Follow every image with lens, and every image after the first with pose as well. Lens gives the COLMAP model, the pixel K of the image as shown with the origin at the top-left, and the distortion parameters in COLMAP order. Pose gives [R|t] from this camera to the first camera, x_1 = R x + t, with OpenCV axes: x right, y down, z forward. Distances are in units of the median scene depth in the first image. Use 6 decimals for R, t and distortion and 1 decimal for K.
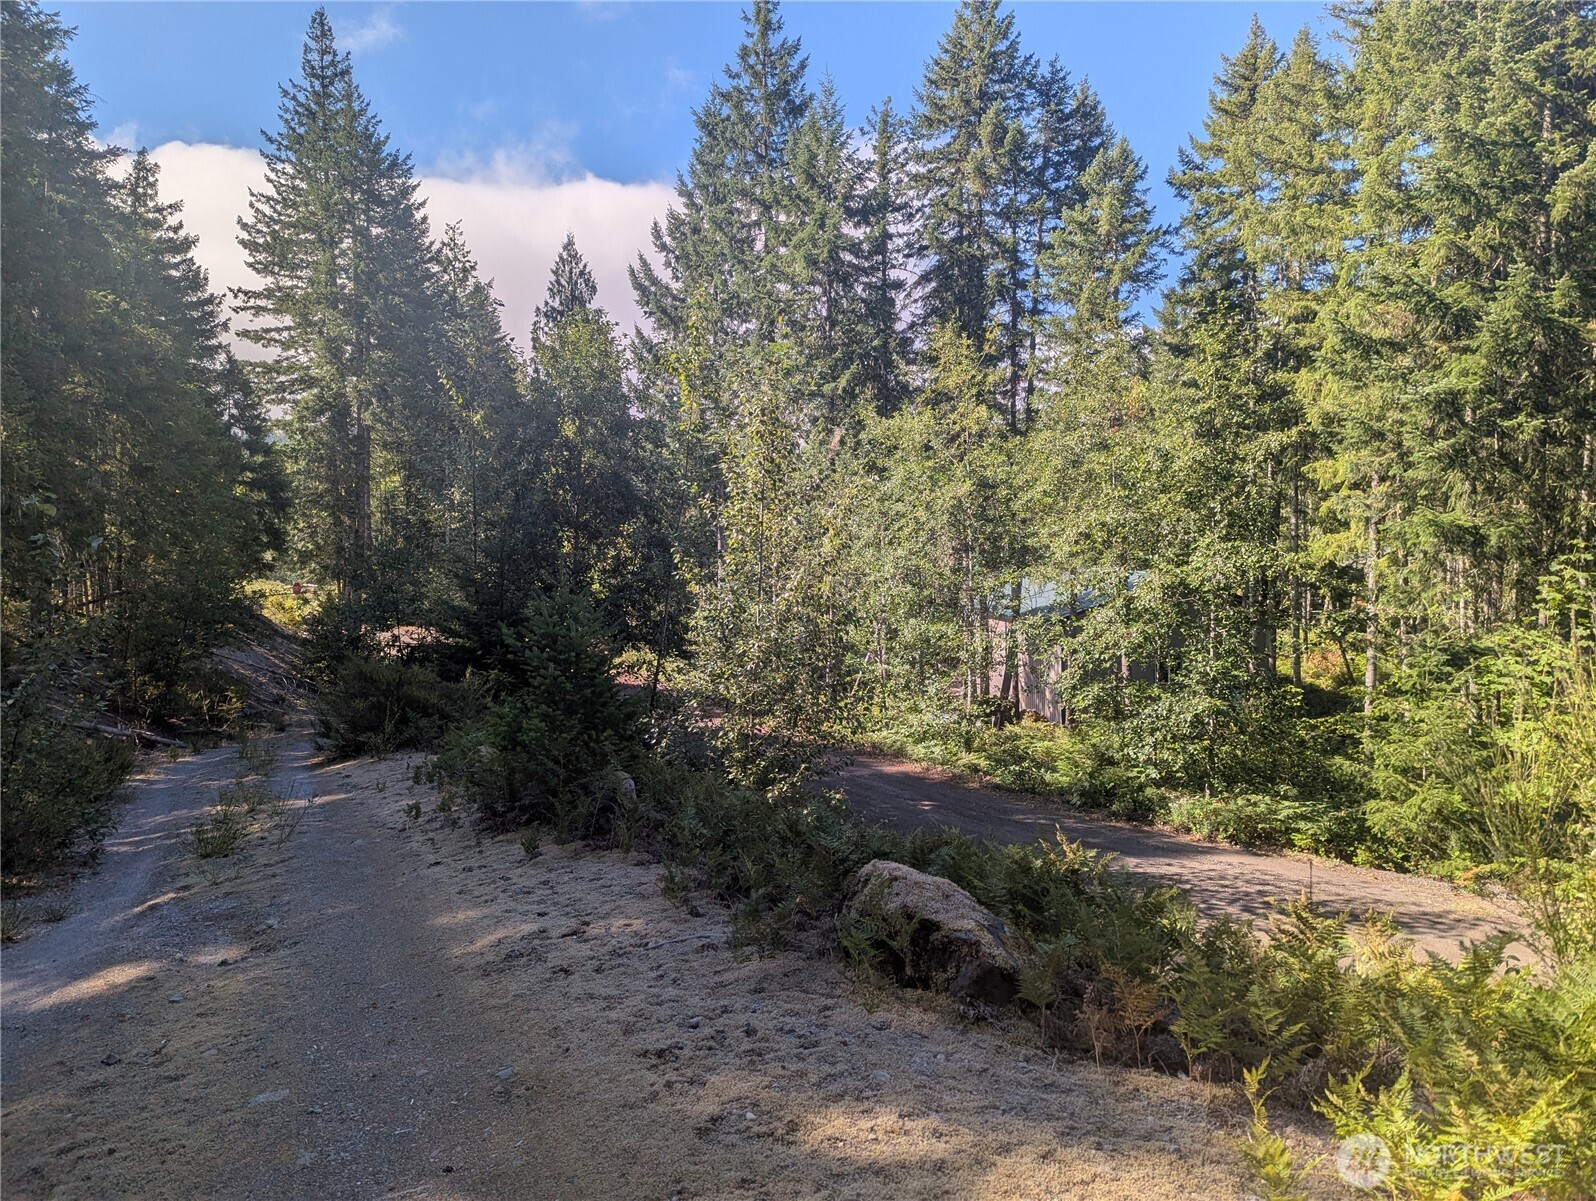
lens RADIAL K [[1132.1, 0, 798.0], [0, 1132.1, 600.5], [0, 0, 1]] dist [0.020094, -0.068271]
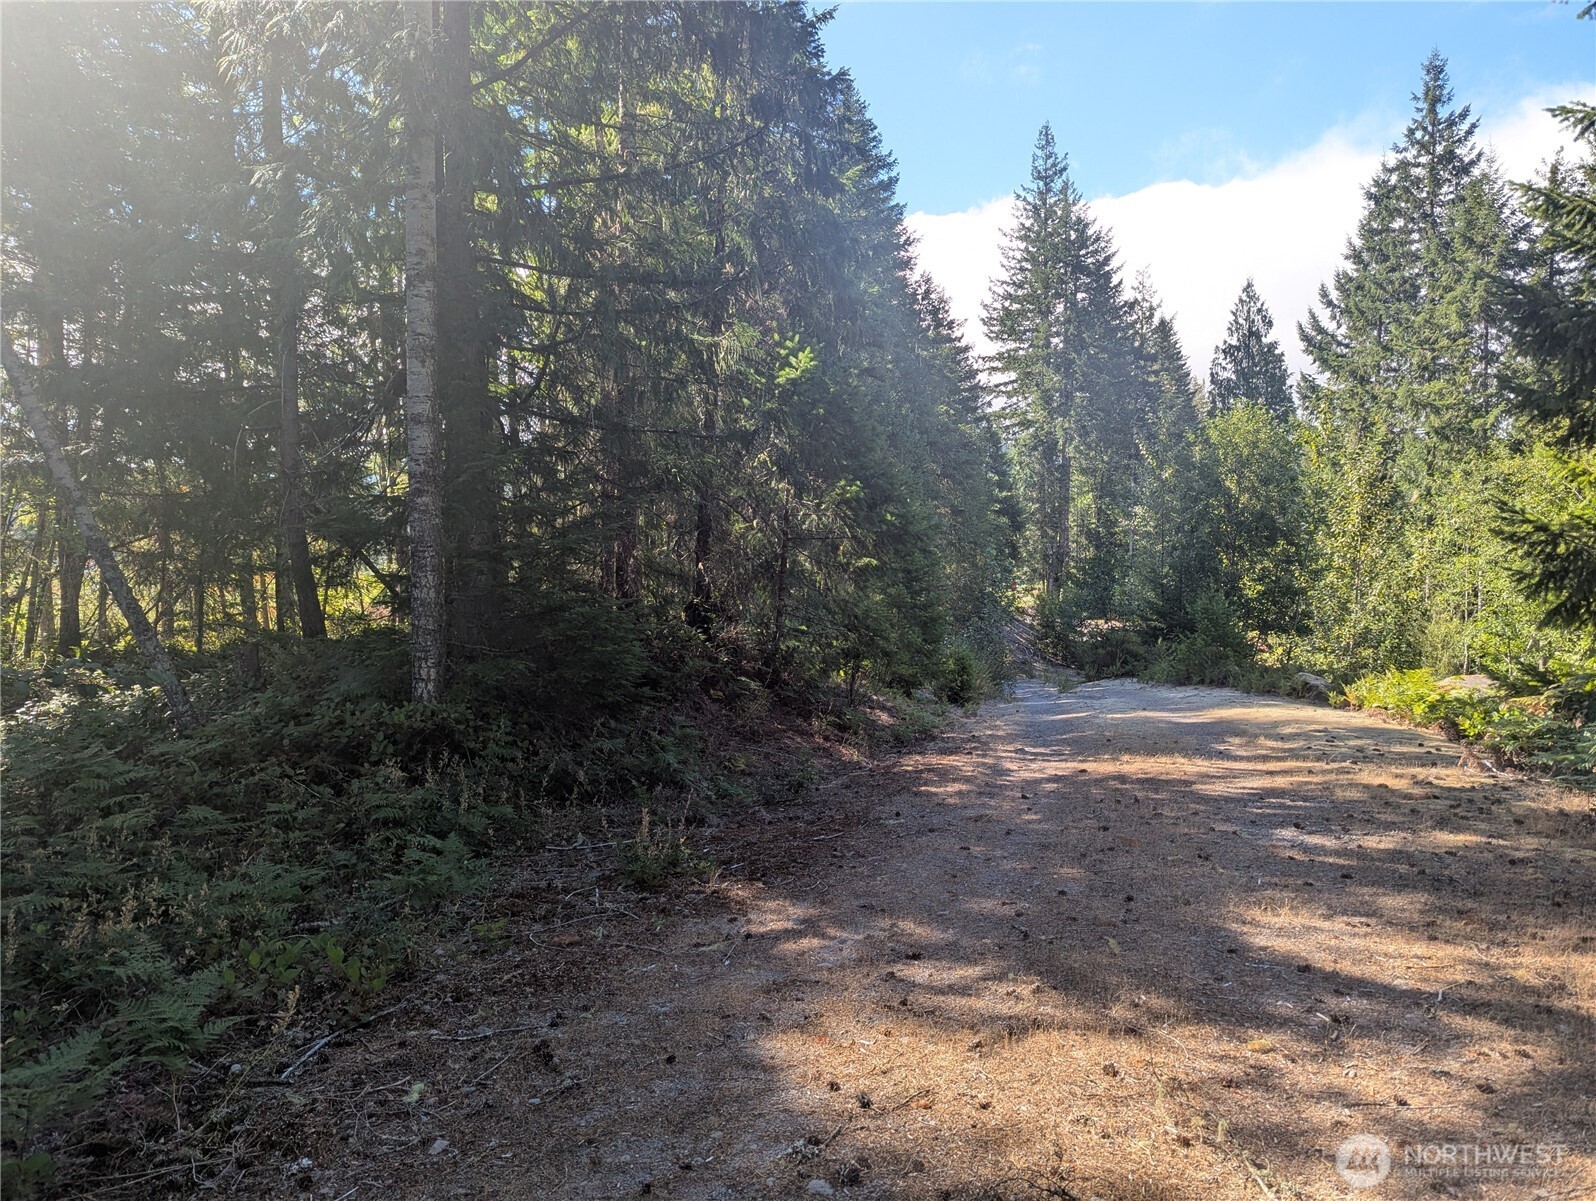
lens RADIAL K [[1113.4, 0, 822.3], [0, 1113.4, 593.7], [0, 0, 1]] dist [0.072837, -0.063297]
pose [[0.848126, 0.027279, -0.529092, 0.043255], [-0.031264, 0.999510, 0.001418, 0.002823], [0.528871, 0.015339, 0.848563, -0.182985]]
